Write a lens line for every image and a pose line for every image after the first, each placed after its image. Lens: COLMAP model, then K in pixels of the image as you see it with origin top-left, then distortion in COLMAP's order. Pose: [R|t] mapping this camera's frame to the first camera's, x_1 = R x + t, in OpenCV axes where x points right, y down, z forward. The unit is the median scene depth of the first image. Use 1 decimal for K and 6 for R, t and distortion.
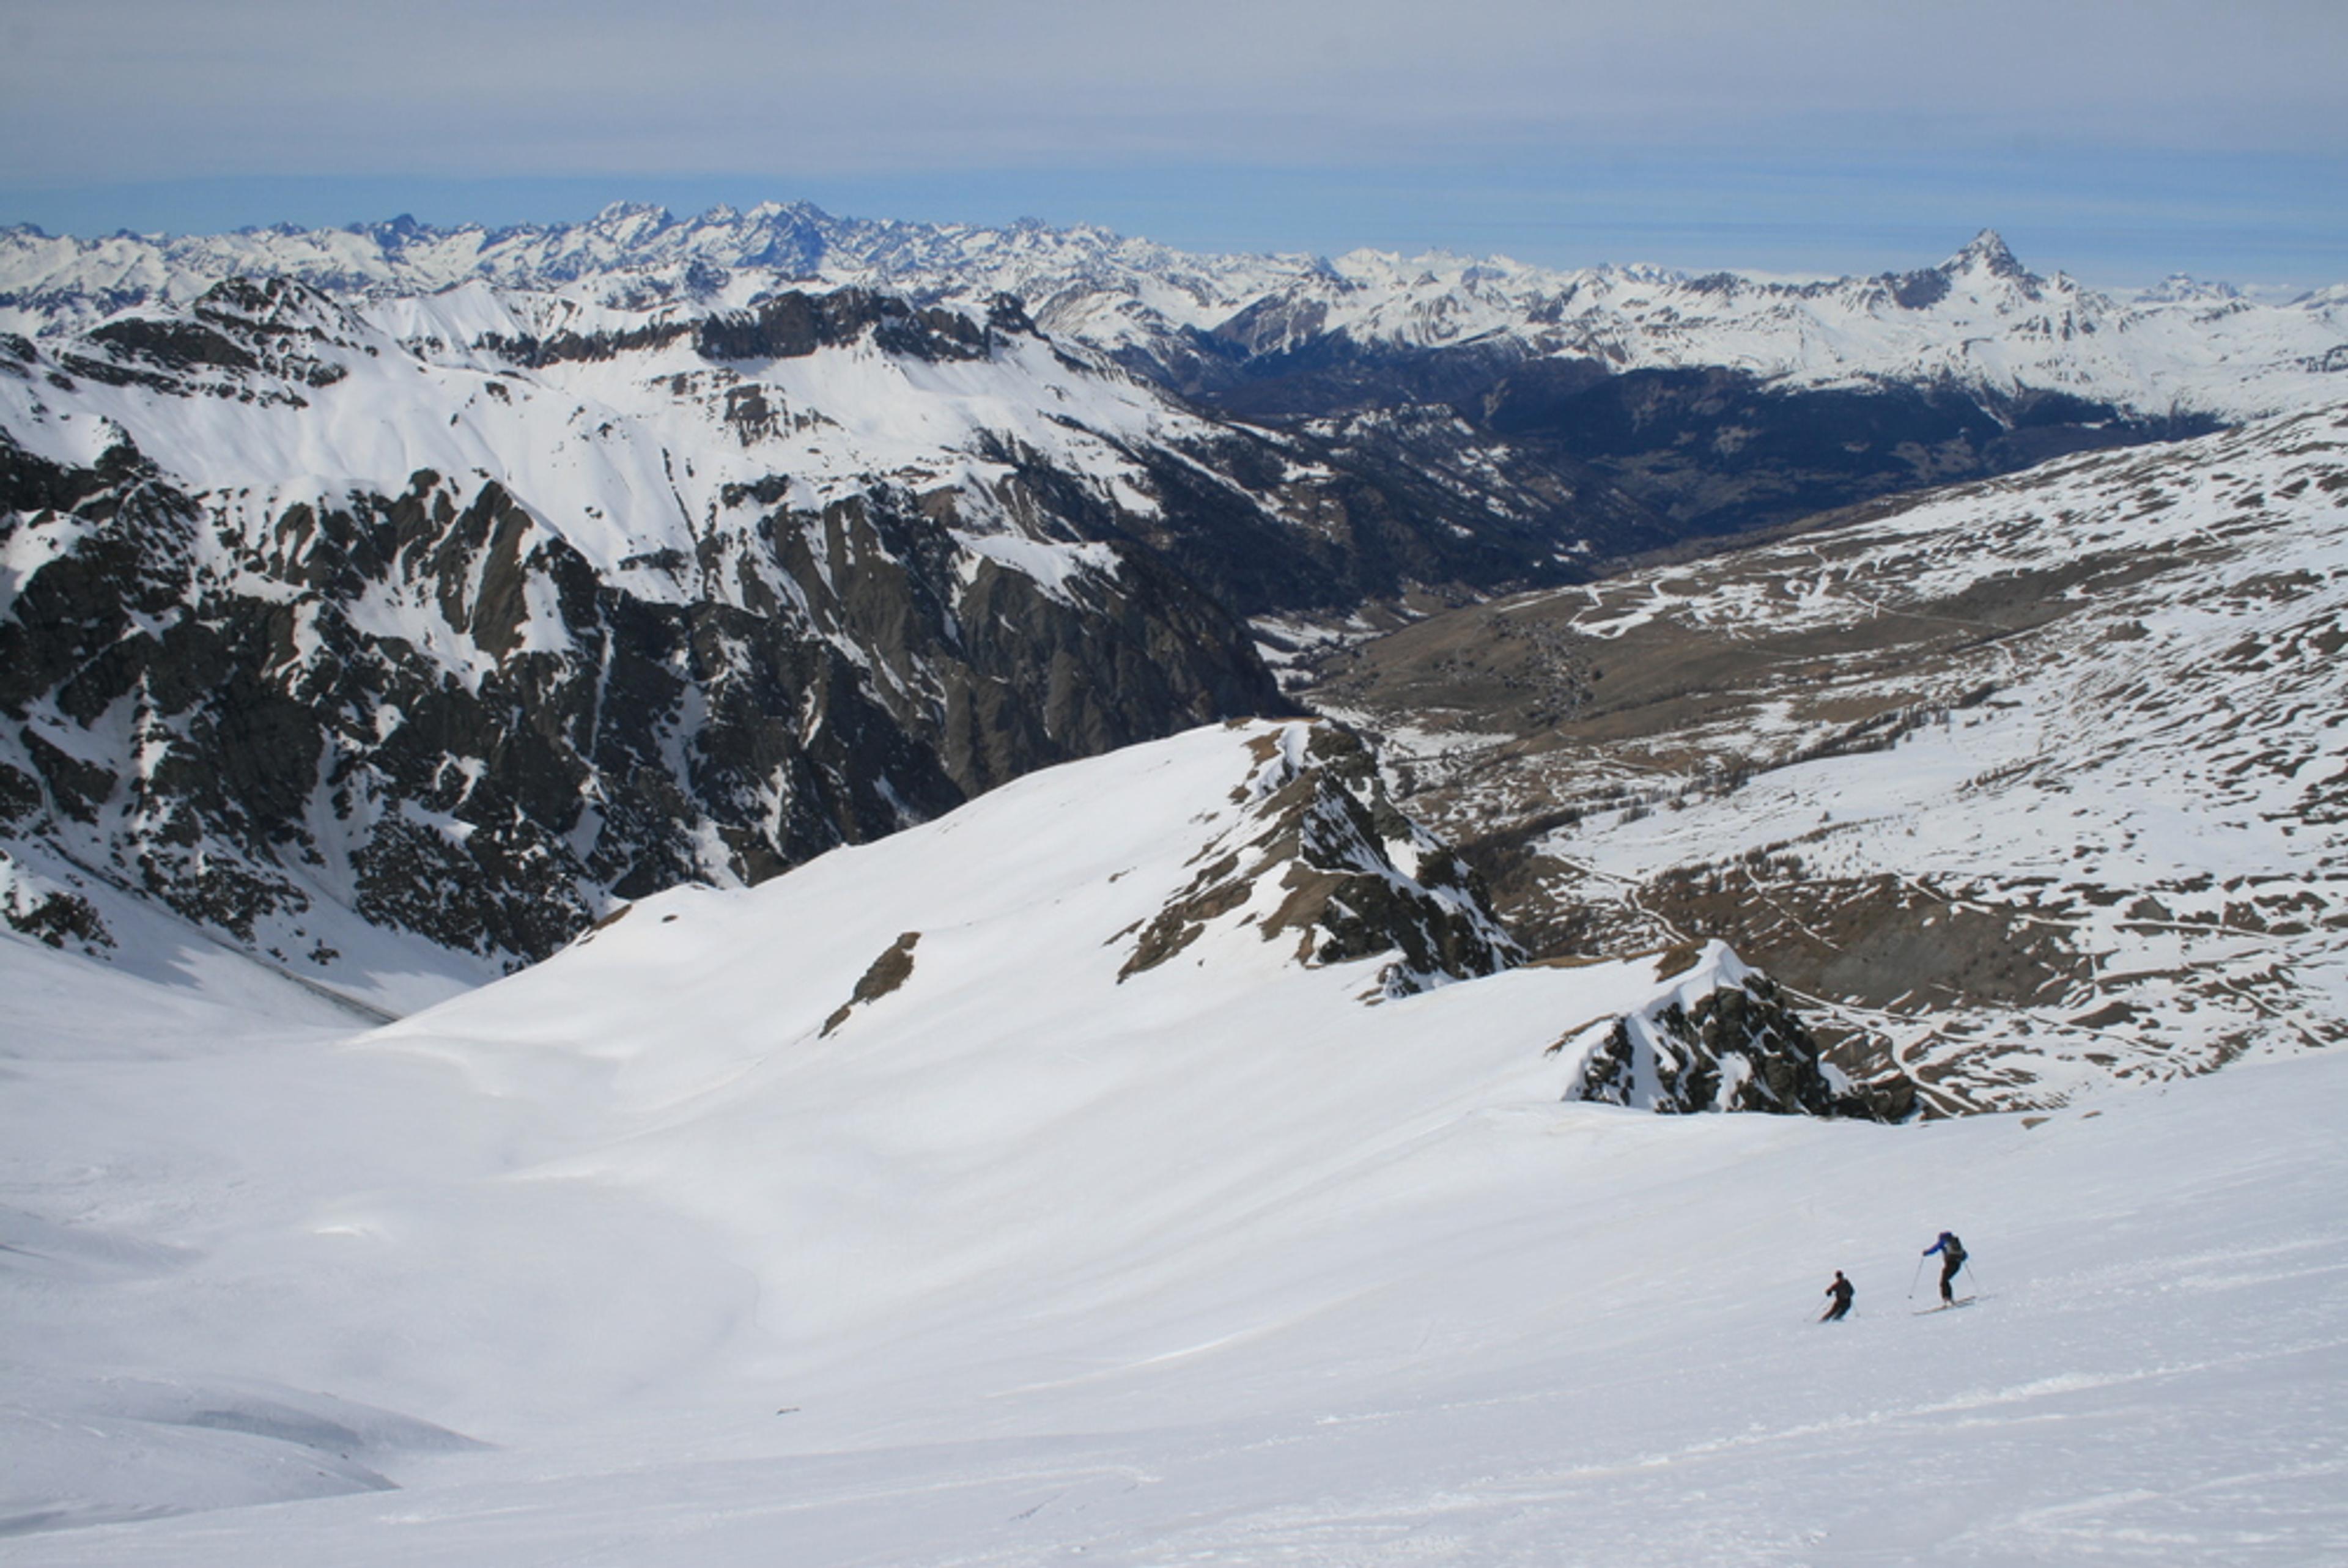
lens RADIAL K [[2336.0, 0, 1177.1], [0, 2336.0, 794.8], [0, 0, 1]] dist [-0.134024, 0.151286]
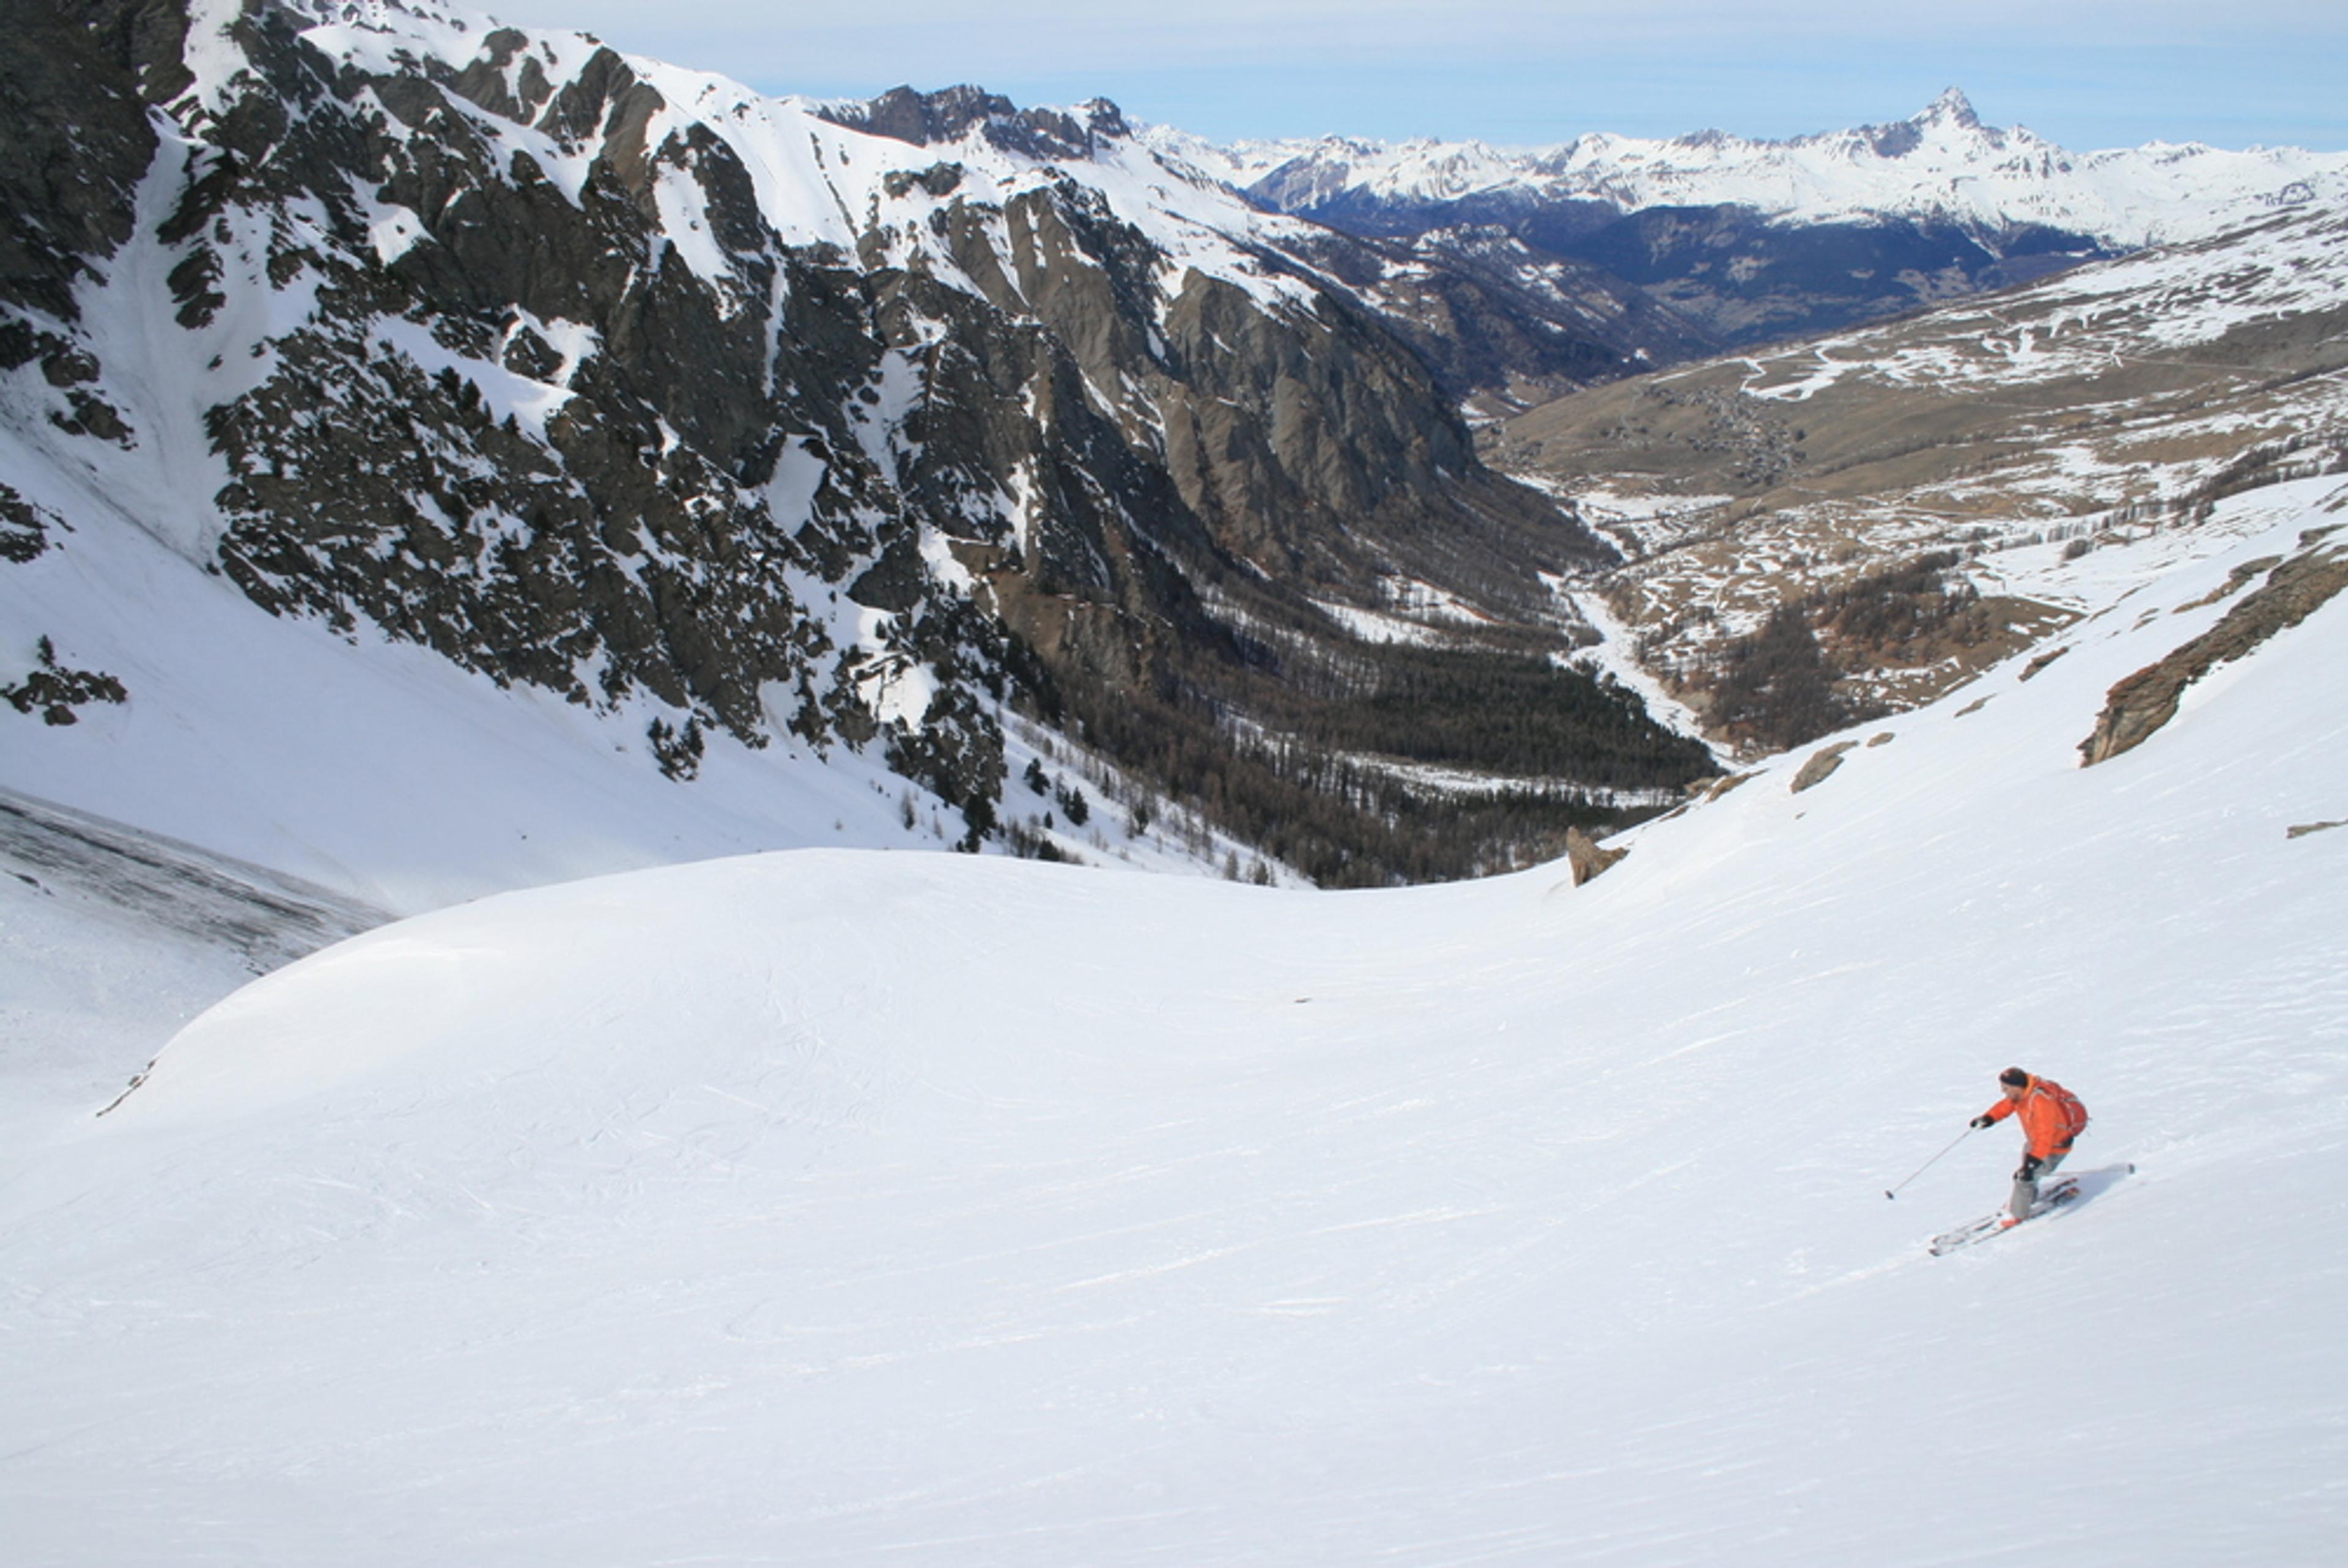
lens RADIAL K [[2001.9, 0, 1183.5], [0, 2001.9, 794.0], [0, 0, 1]] dist [-0.162994, 0.146691]
pose [[0.999896, -0.009437, -0.010913, -0.075755], [0.010408, 0.995651, 0.092573, 0.020878], [0.009992, -0.092677, 0.995646, 0.255487]]
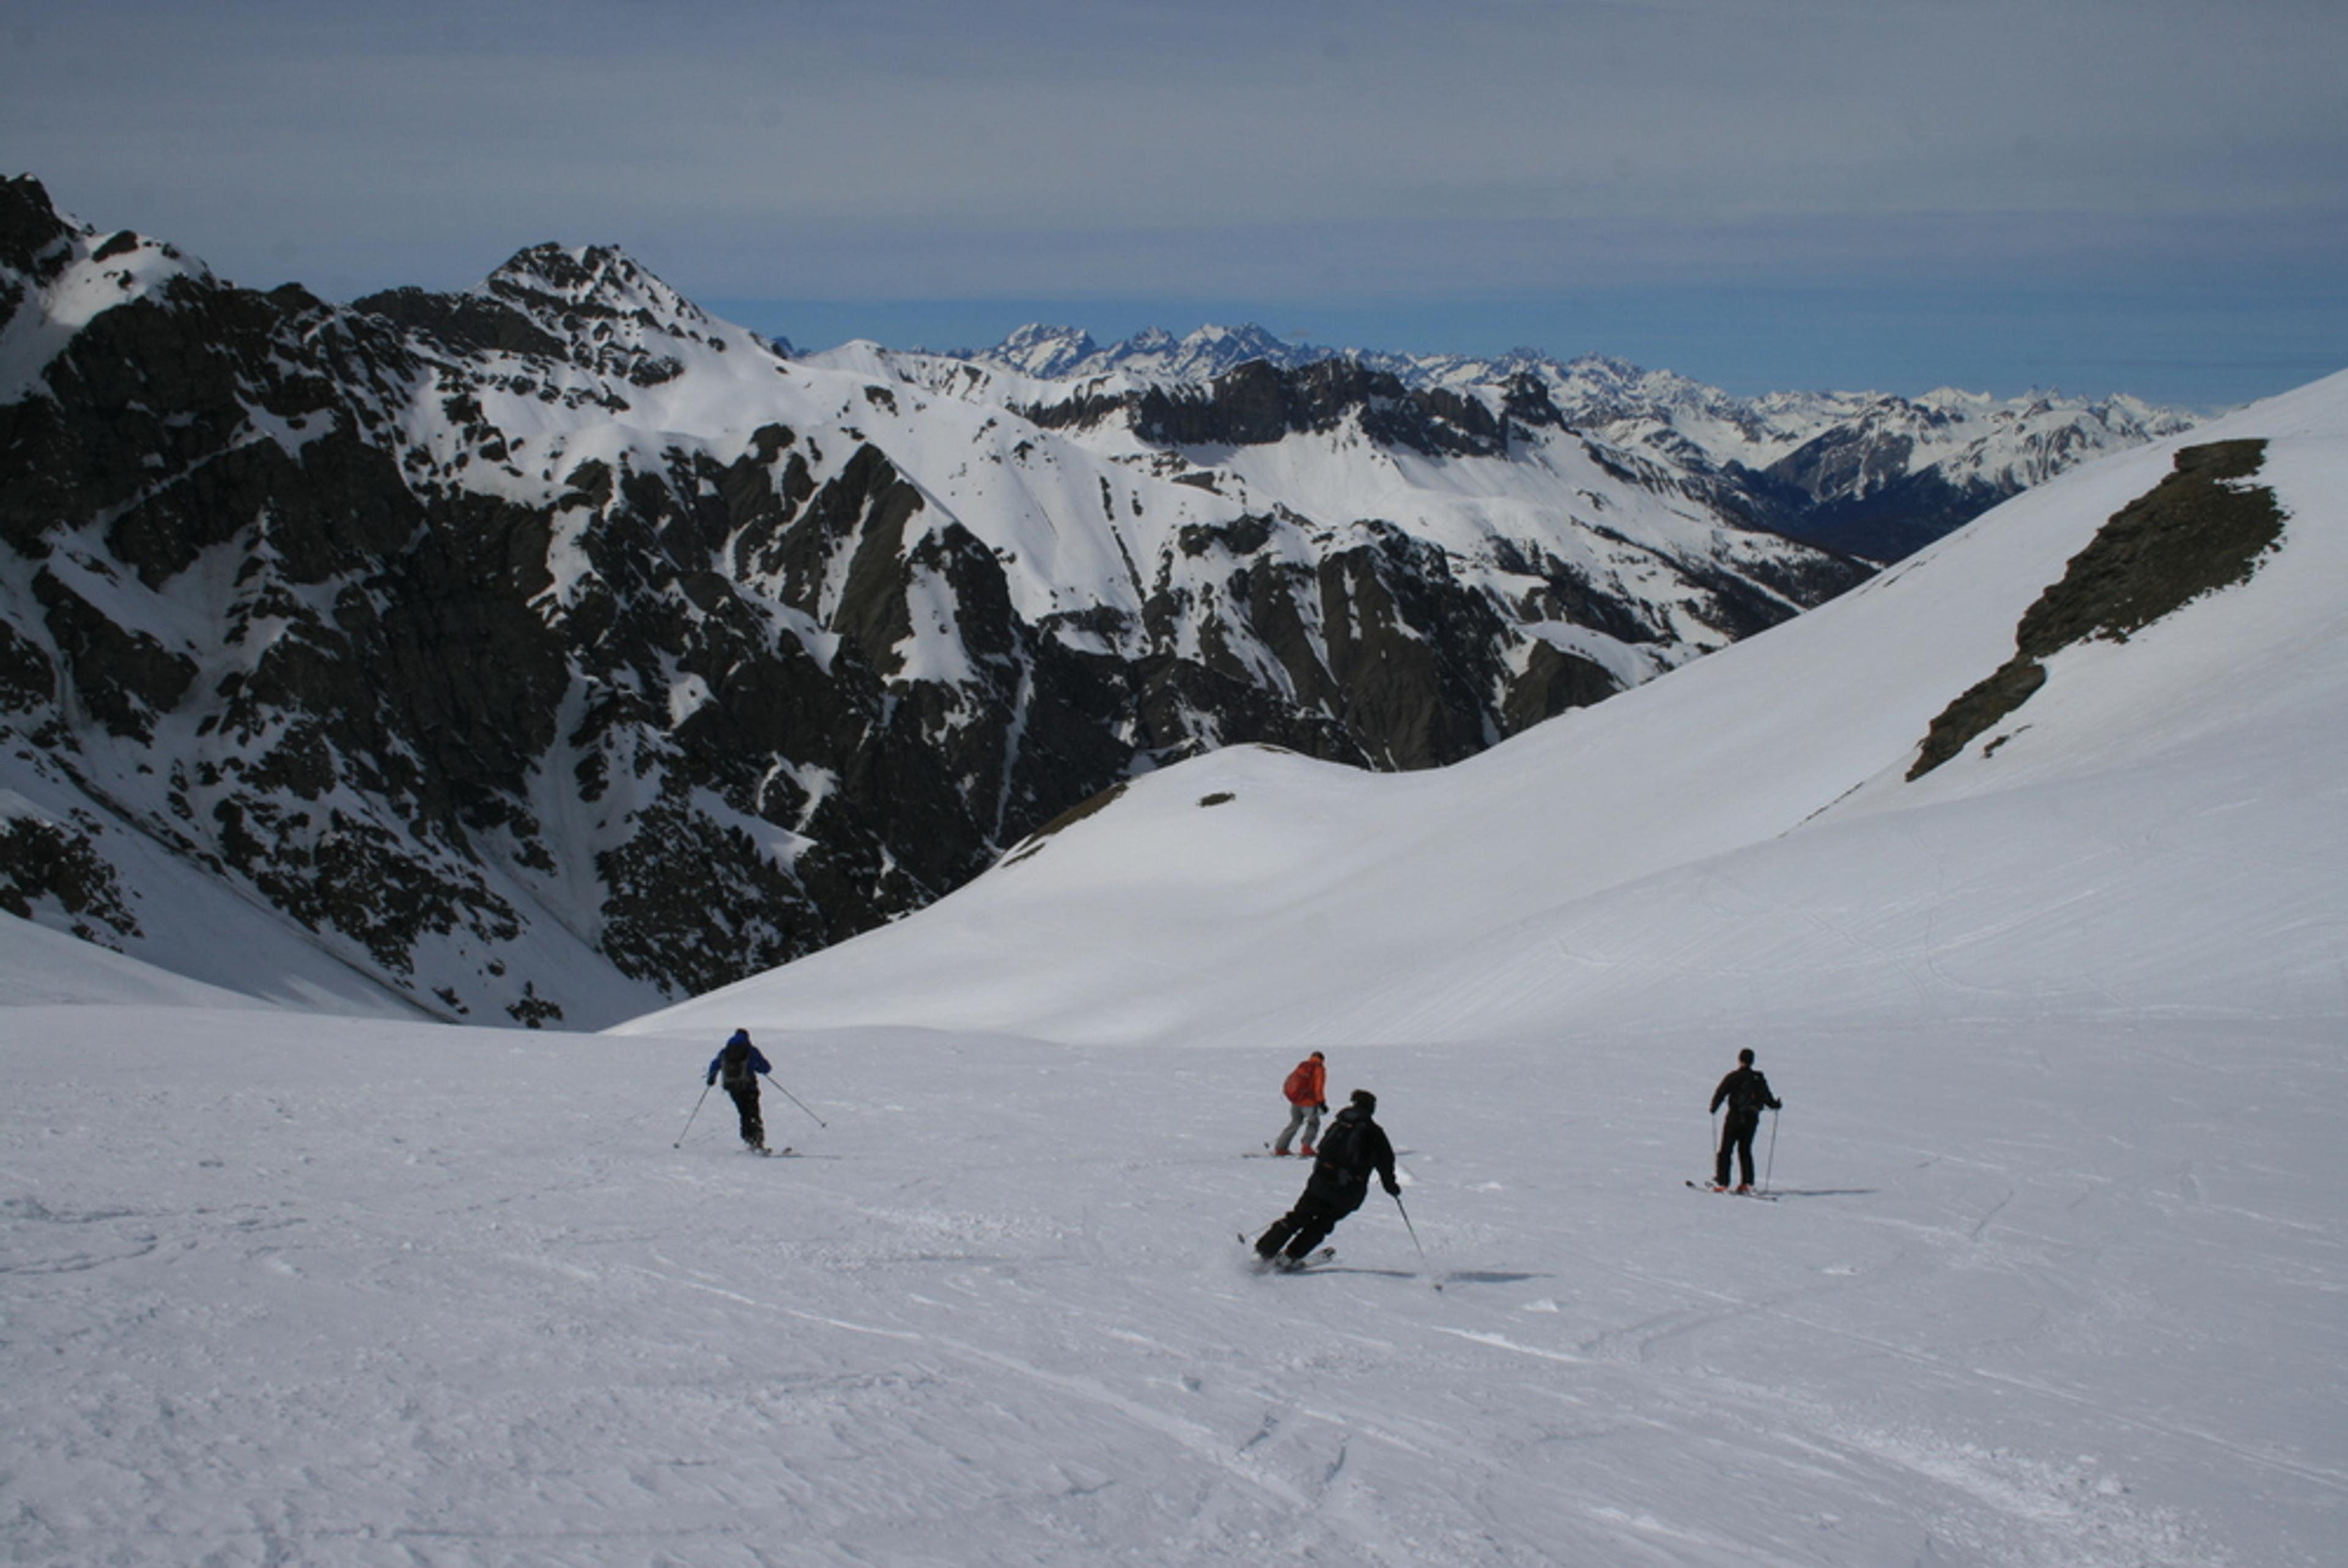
lens RADIAL K [[2905.2, 0, 1174.0], [0, 2905.2, 784.0], [0, 0, 1]] dist [-0.101908, 0.242062]
pose [[0.983483, 0.022877, -0.179548, -0.031165], [-0.039521, 0.995187, -0.089675, 0.024398], [0.176633, 0.095290, 0.979653, 0.112032]]
